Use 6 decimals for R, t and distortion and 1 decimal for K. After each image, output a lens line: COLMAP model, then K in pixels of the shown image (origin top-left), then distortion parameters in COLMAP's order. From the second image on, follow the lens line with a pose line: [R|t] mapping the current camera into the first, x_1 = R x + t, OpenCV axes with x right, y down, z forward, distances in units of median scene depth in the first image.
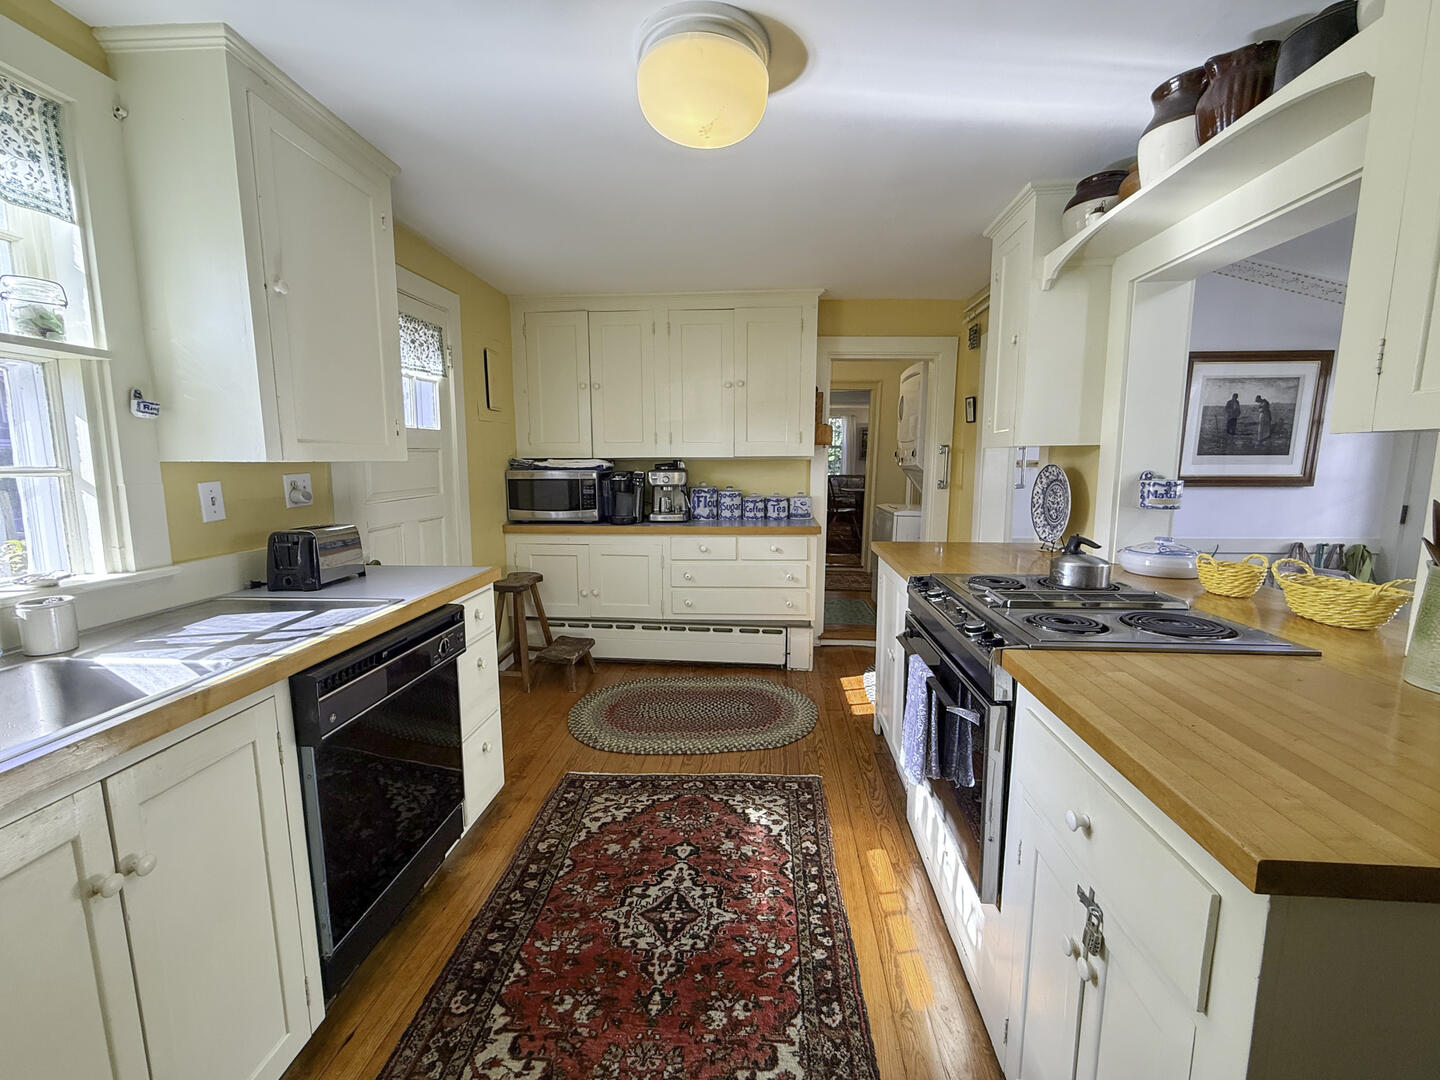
lens RADIAL K [[573.8, 0, 720.0], [0, 573.8, 540.0], [0, 0, 1]] dist [-0.001368, 0.000037]
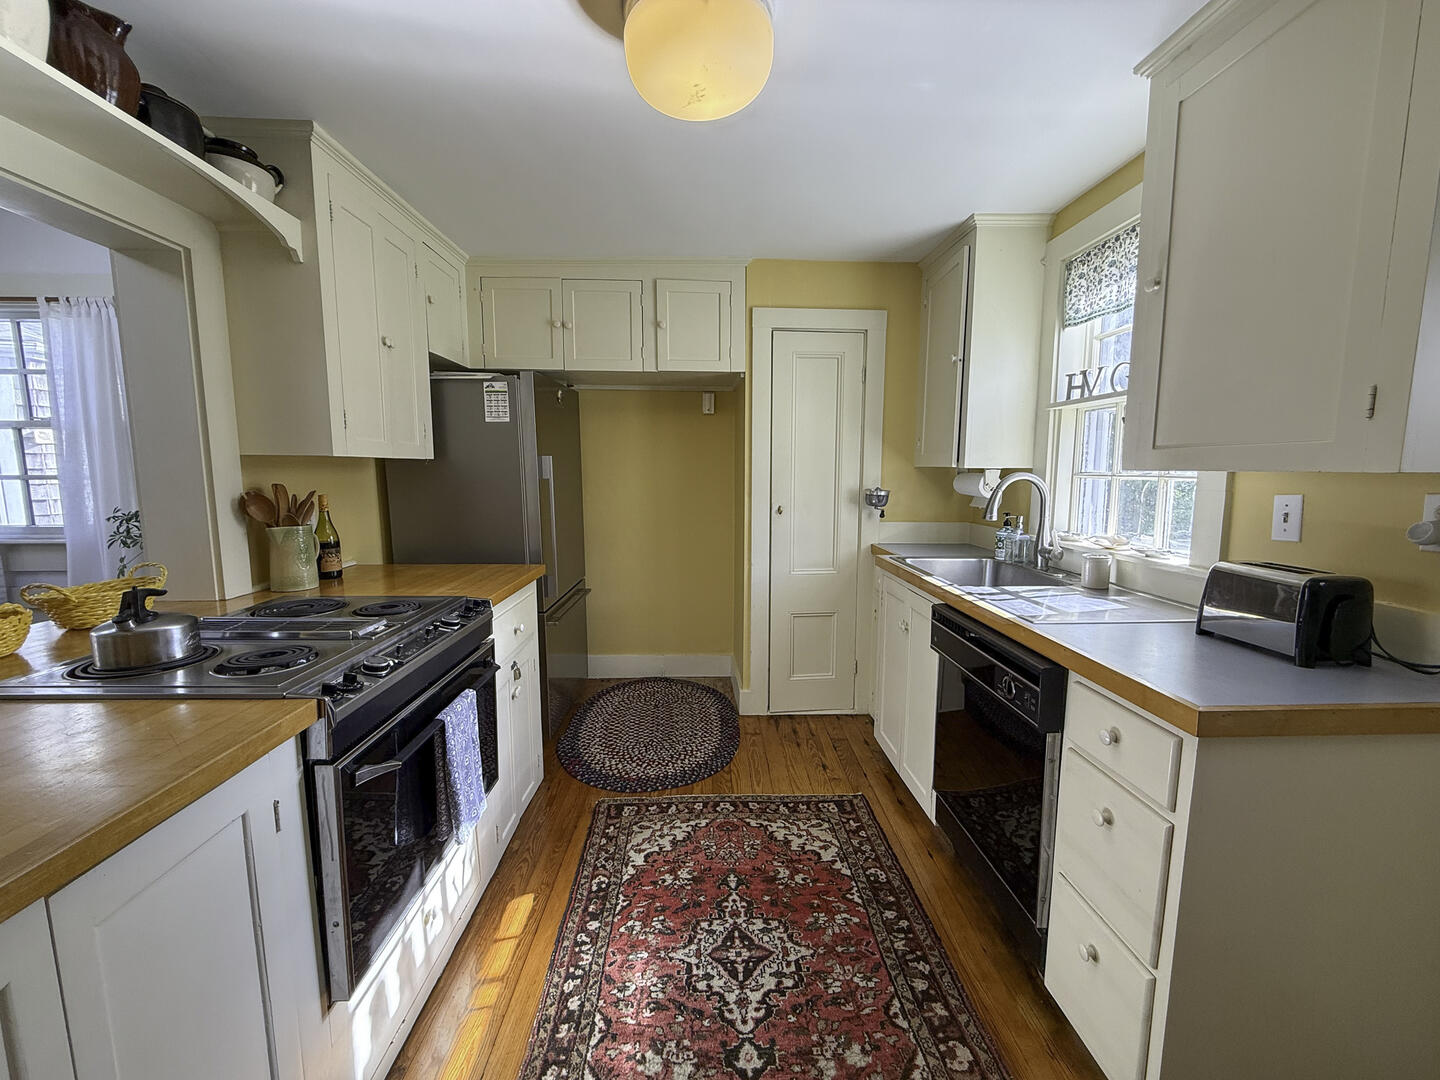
lens RADIAL K [[573.8, 0, 720.0], [0, 573.8, 540.0], [0, 0, 1]] dist [-0.001368, 0.000037]
pose [[-0.994292, 0.014902, -0.105648, 0.036710], [-0.013122, 0.965601, 0.259697, -0.246871], [0.105884, 0.259601, -0.959894, 1.744005]]
